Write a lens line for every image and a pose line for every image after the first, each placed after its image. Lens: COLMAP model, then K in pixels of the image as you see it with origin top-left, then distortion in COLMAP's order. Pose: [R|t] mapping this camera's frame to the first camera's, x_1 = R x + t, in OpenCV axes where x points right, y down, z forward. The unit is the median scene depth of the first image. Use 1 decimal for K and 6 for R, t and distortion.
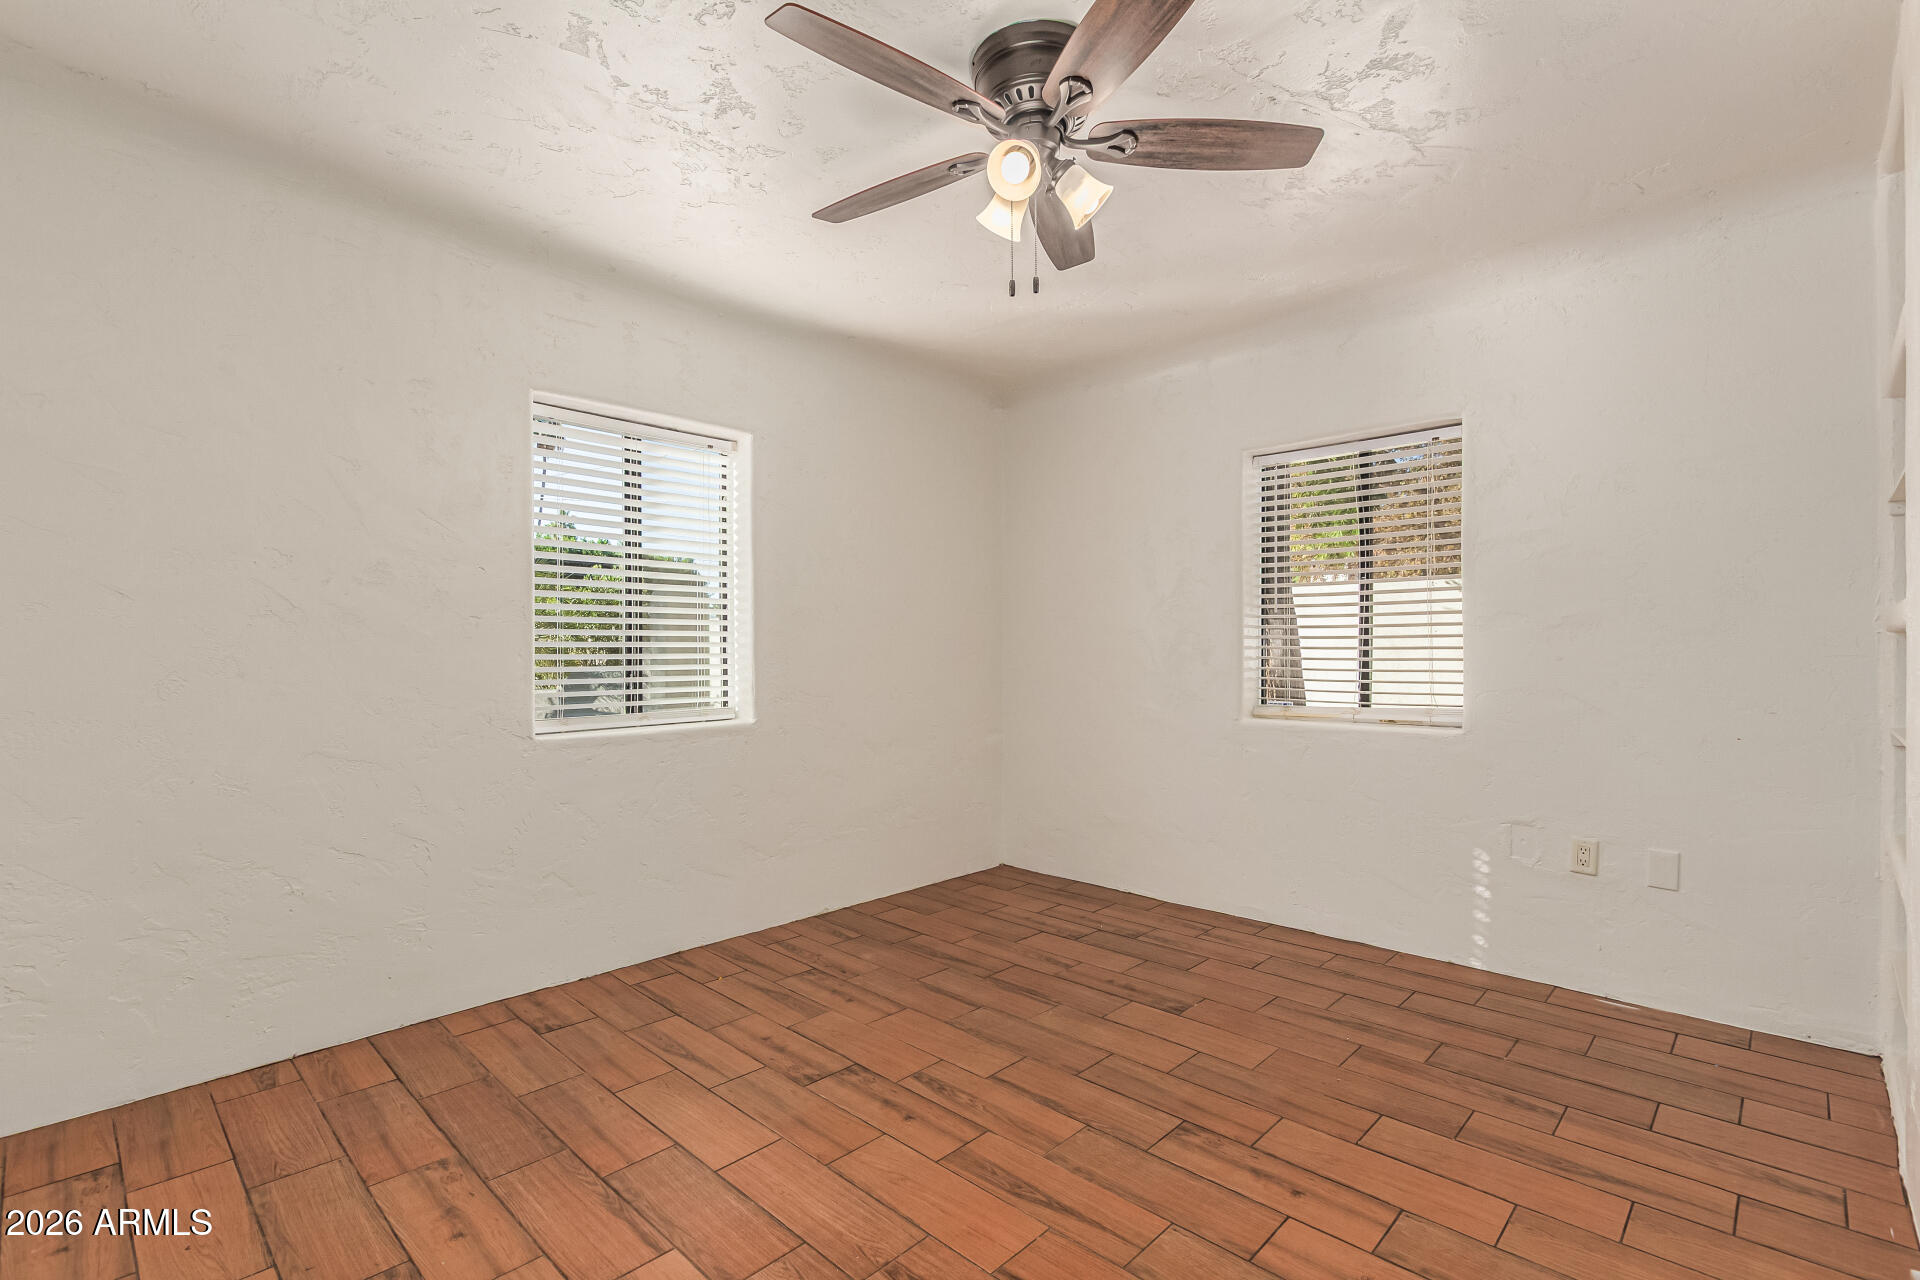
lens RADIAL K [[882.3, 0, 959.1], [0, 882.3, 643.8], [0, 0, 1]] dist [0.010708, 0.000026]
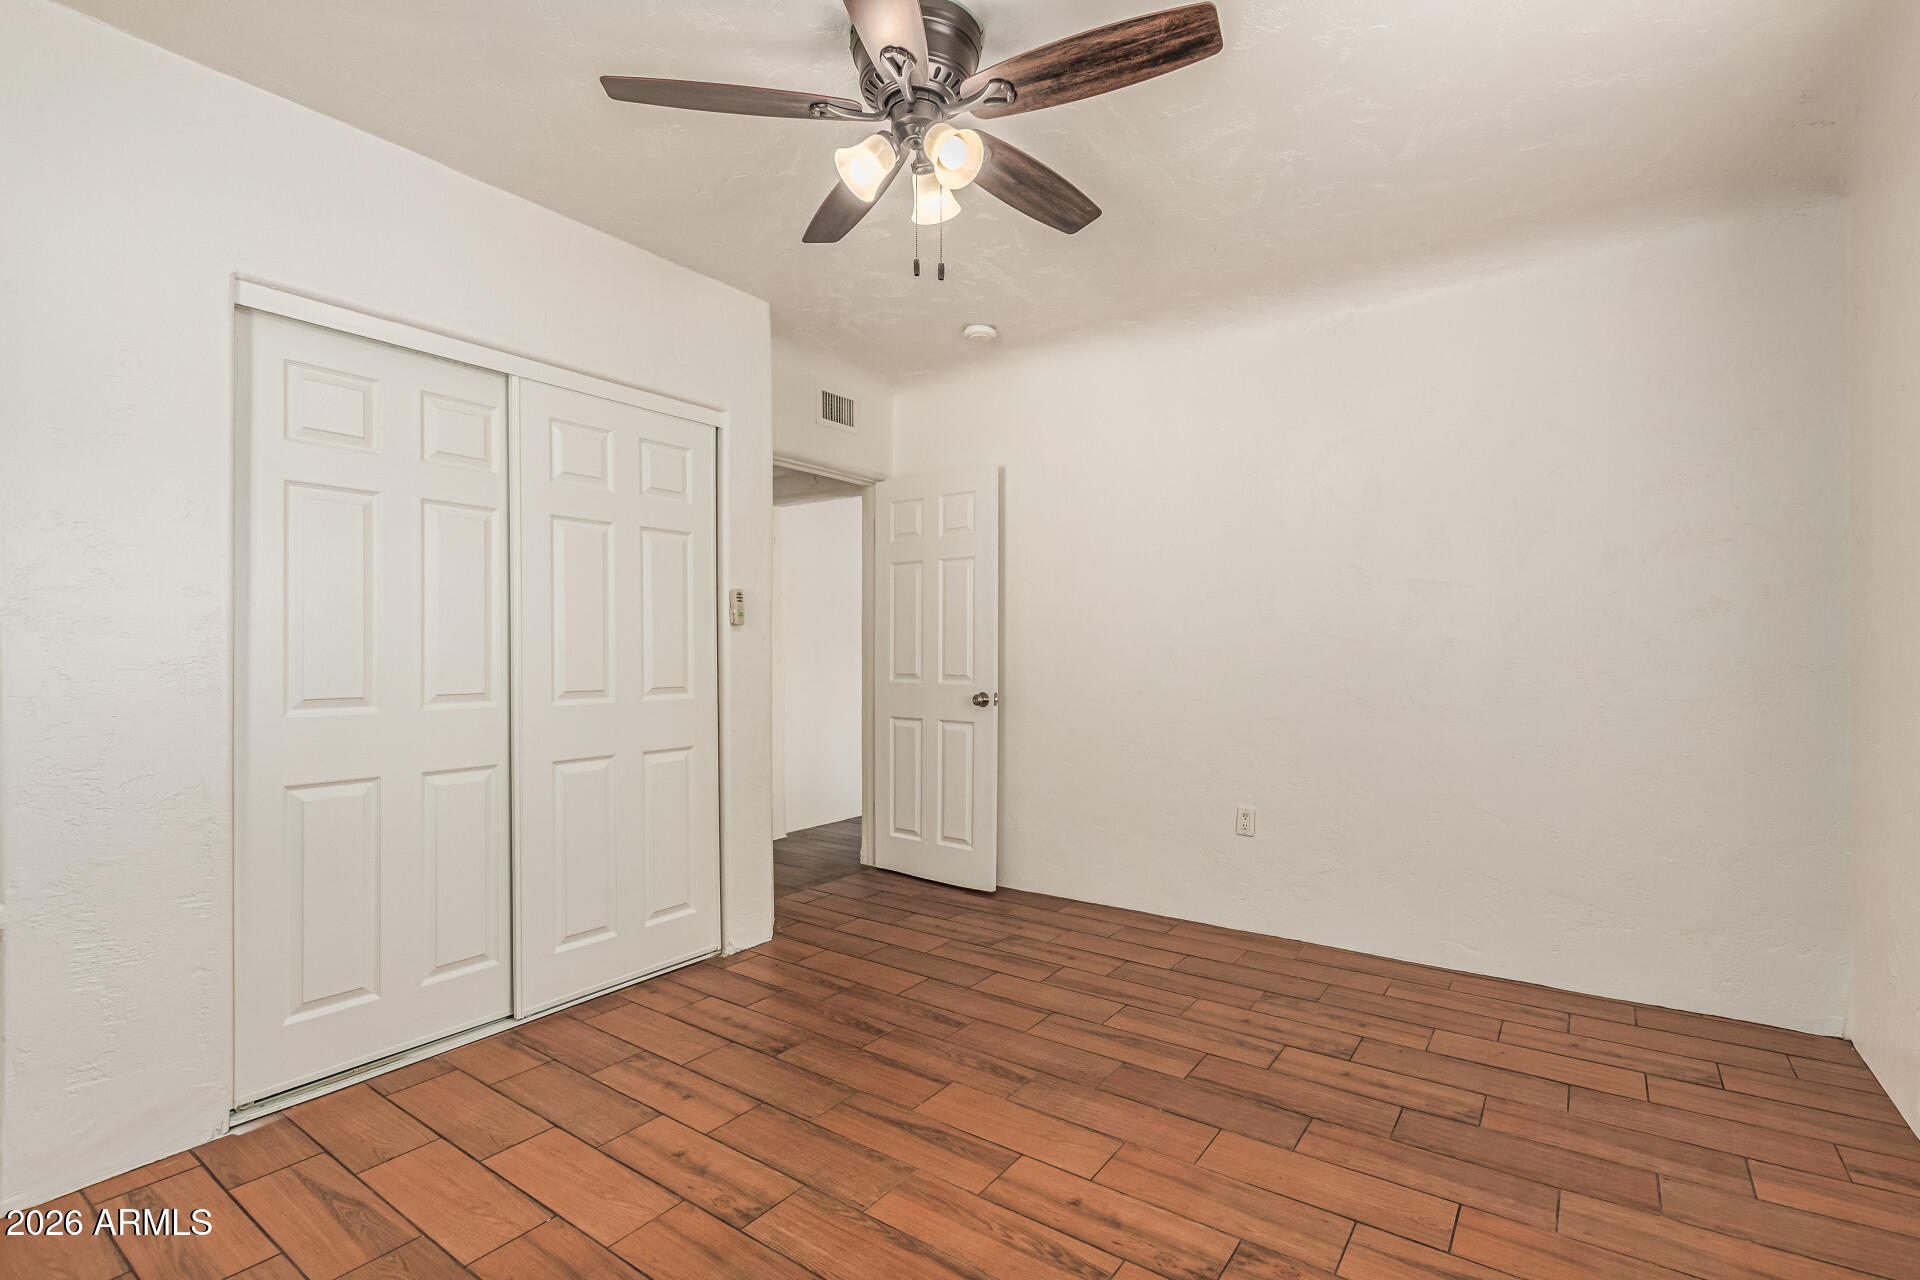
lens RADIAL K [[882.3, 0, 962.0], [0, 882.3, 646.8], [0, 0, 1]] dist [0.010708, 0.000026]
pose [[-0.989838, 0.005366, -0.142098, 0.175235], [0.007222, 0.999895, -0.012548, 0.022083], [0.142016, -0.013446, -0.989773, 1.928479]]
